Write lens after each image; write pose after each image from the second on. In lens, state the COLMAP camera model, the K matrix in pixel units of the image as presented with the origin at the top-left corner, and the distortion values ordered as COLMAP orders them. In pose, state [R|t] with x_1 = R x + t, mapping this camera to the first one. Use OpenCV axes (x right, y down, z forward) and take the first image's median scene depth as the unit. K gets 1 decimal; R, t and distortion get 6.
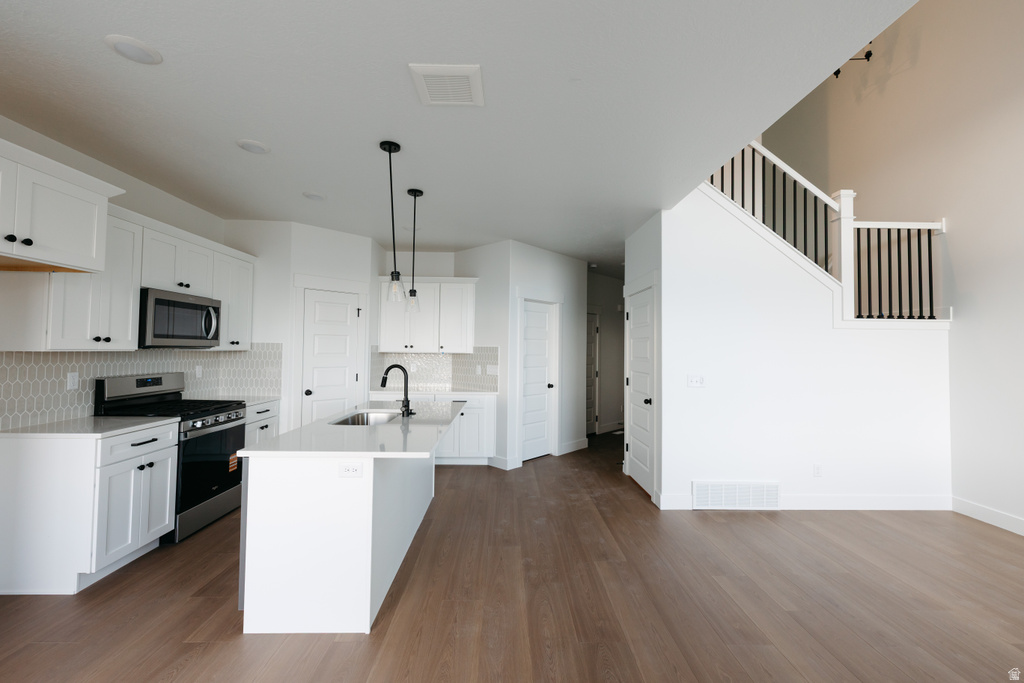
lens RADIAL K [[434.9, 0, 515.0], [0, 434.9, 335.7], [0, 0, 1]] dist [0.007986, -0.002440]
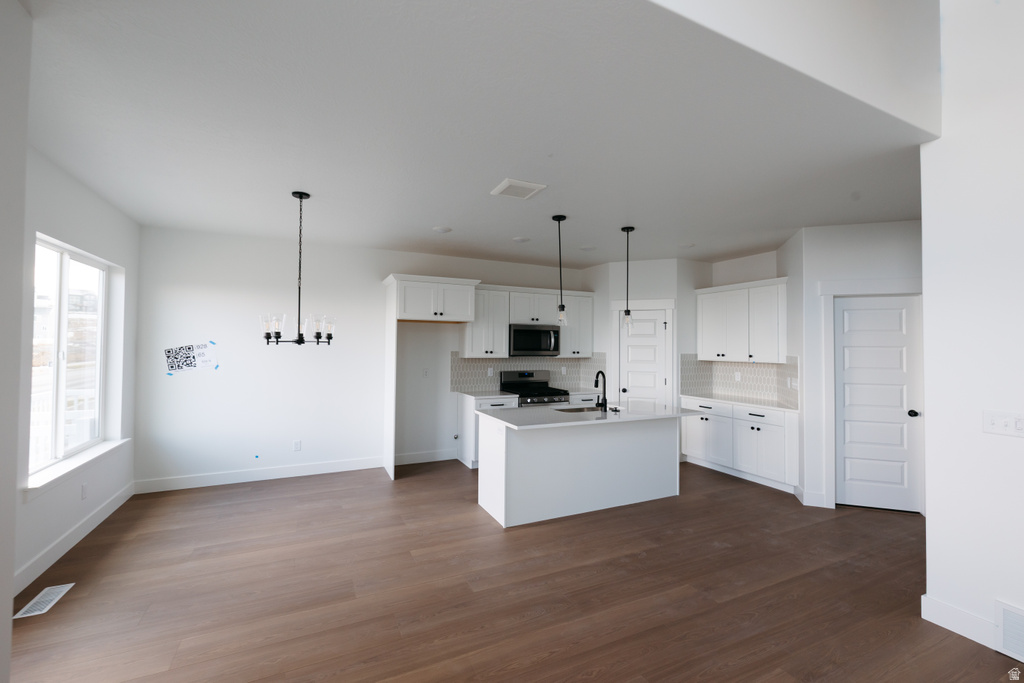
lens RADIAL K [[434.9, 0, 507.9], [0, 434.9, 336.6], [0, 0, 1]] dist [0.007986, -0.002440]
pose [[0.401082, -0.030380, -0.915538, 0.698227], [0.025676, 0.999430, -0.021916, -0.012695], [0.915682, -0.014717, 0.401634, 0.195654]]
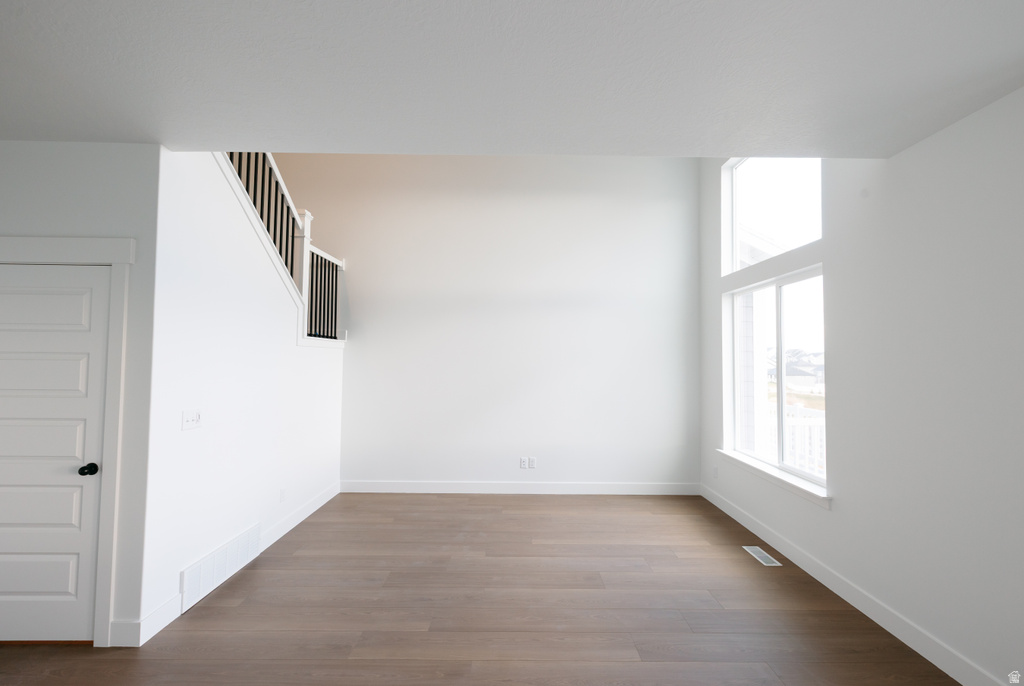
lens RADIAL K [[434.9, 0, 521.4], [0, 434.9, 342.4], [0, 0, 1]] dist [0.007986, -0.002440]
pose [[0.028688, 0.028527, 0.999181, -0.260269], [-0.037812, 0.998908, -0.027433, -0.017475], [-0.998873, -0.036995, 0.029735, 0.484195]]
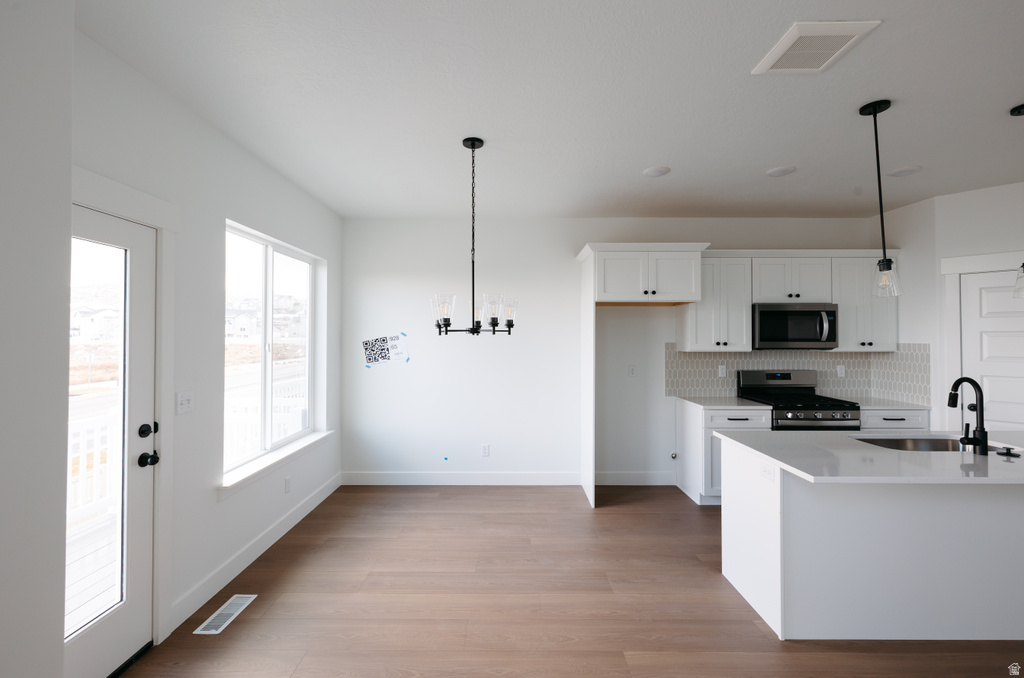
lens RADIAL K [[434.9, 0, 510.1], [0, 434.9, 332.4], [0, 0, 1]] dist [0.007986, -0.002440]
pose [[-0.025042, -0.024657, -0.999382, 0.395085], [0.030912, 0.999199, -0.025427, -0.010558], [0.999208, -0.031530, -0.024260, 0.239219]]
